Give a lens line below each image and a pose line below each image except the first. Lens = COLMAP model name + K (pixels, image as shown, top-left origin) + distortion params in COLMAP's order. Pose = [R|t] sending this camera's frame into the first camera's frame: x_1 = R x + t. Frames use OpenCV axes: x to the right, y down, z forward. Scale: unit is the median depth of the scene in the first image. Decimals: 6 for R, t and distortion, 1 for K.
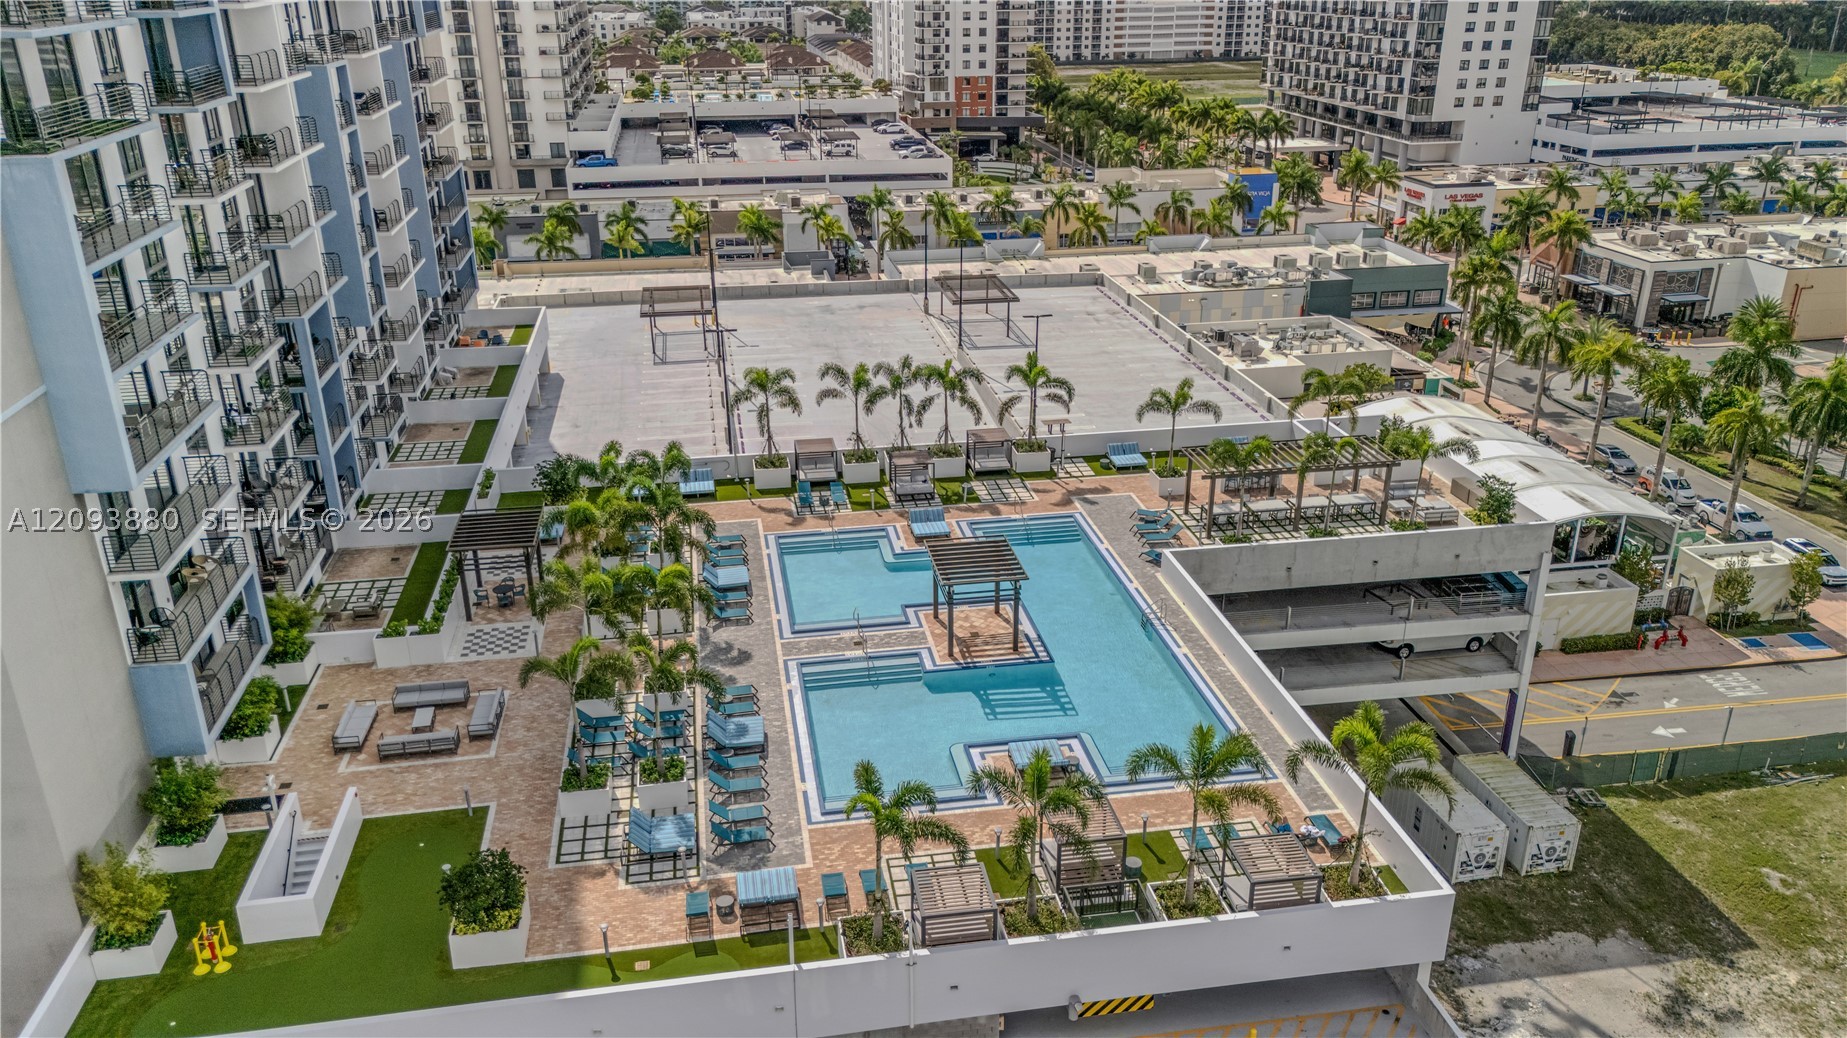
lens RADIAL K [[1386.4, 0, 917.2], [0, 1386.4, 519.3], [0, 0, 1]] dist [0.072673, -0.061189]
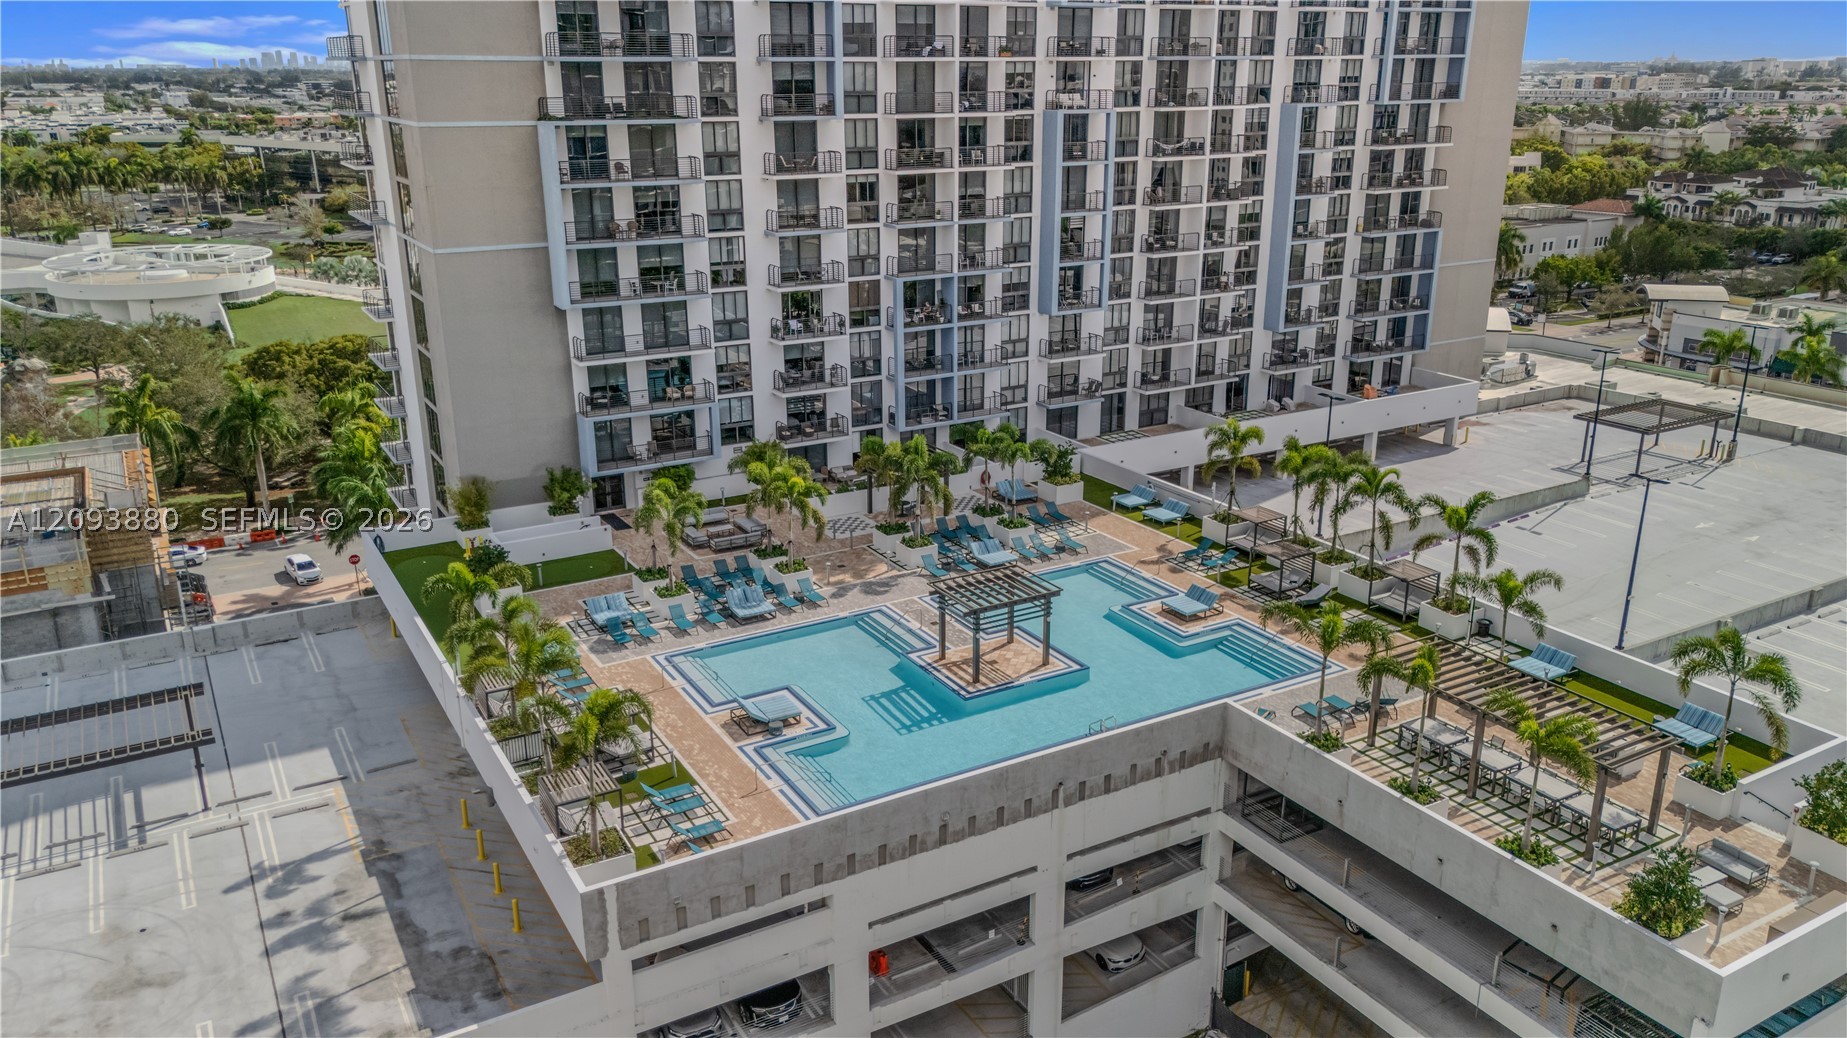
lens RADIAL K [[1386.4, 0, 910.4], [0, 1386.4, 534.5], [0, 0, 1]] dist [0.072673, -0.061189]
pose [[0.375871, 0.295839, -0.878180, 0.778690], [-0.347589, 0.923488, 0.162331, -0.128261], [0.859013, 0.244230, 0.449943, 0.435296]]
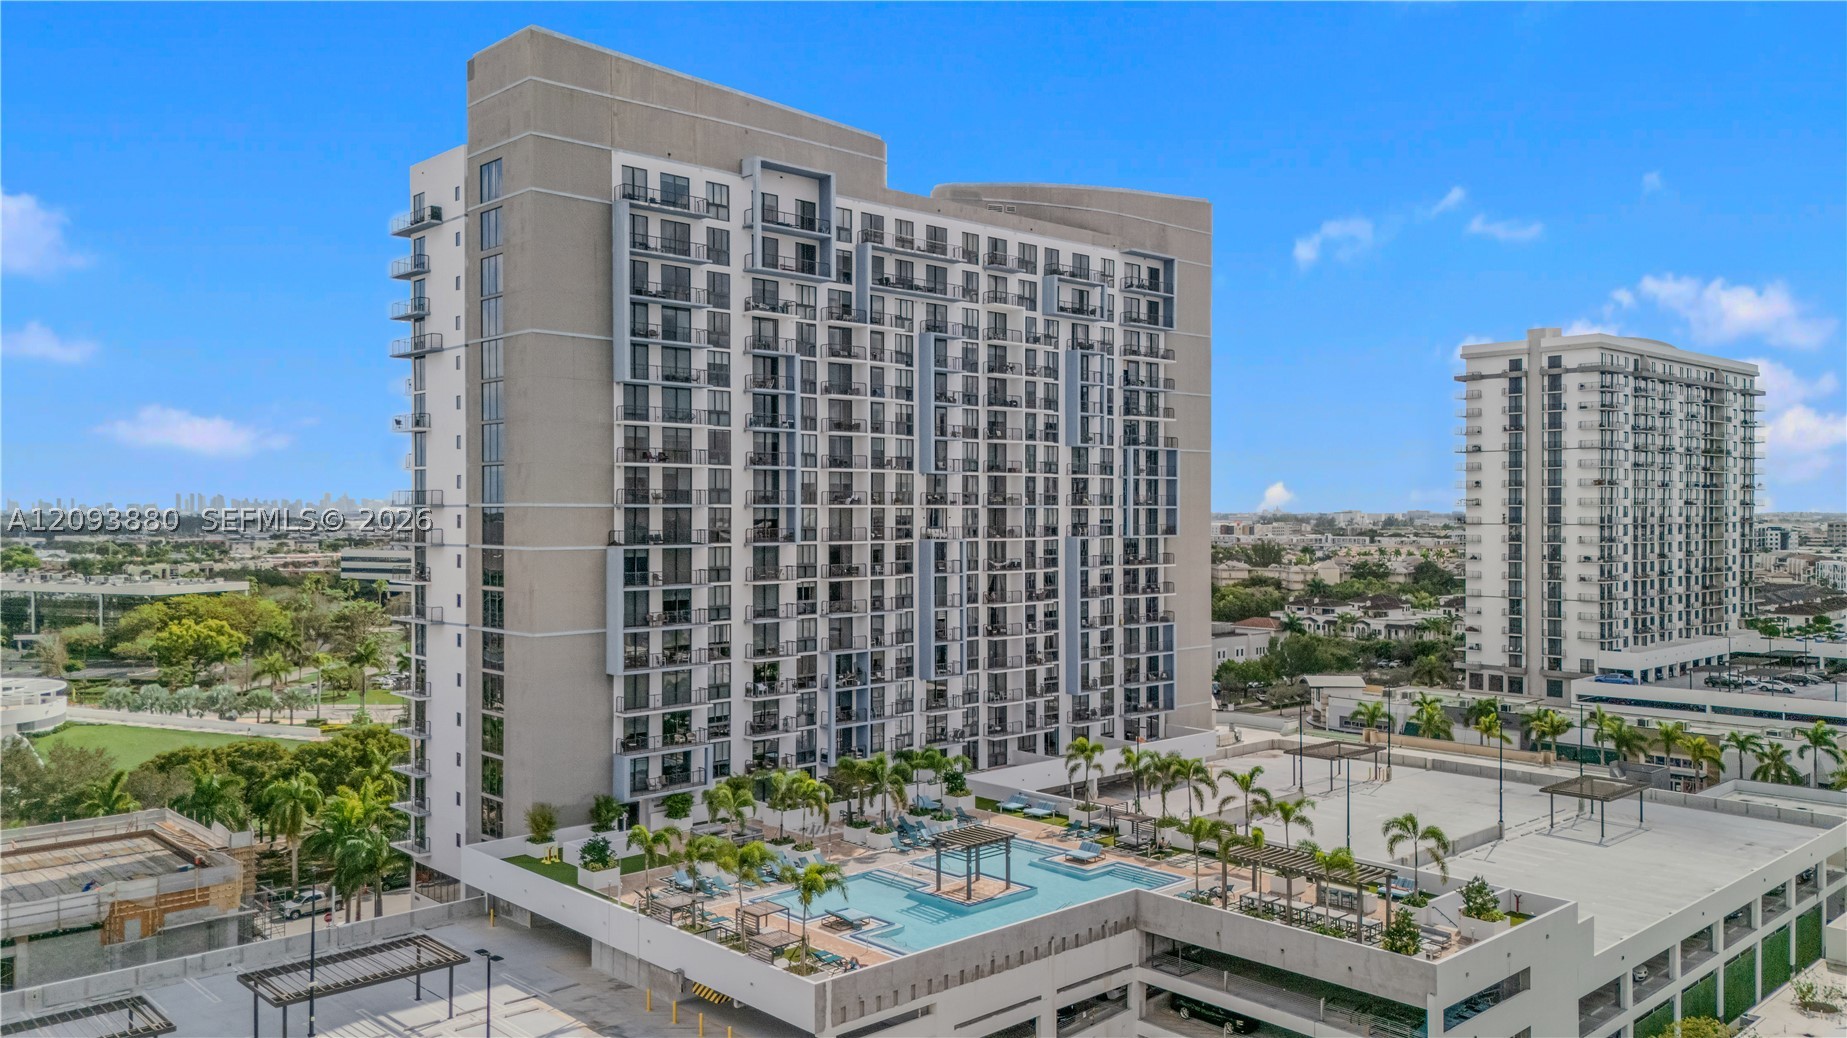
lens RADIAL K [[1386.4, 0, 913.0], [0, 1386.4, 502.6], [0, 0, 1]] dist [0.072673, -0.061189]
pose [[0.564929, -0.001316, -0.825139, 1.110306], [-0.312939, 0.924949, -0.215728, 0.038595], [0.763495, 0.380089, 0.522118, 0.019302]]
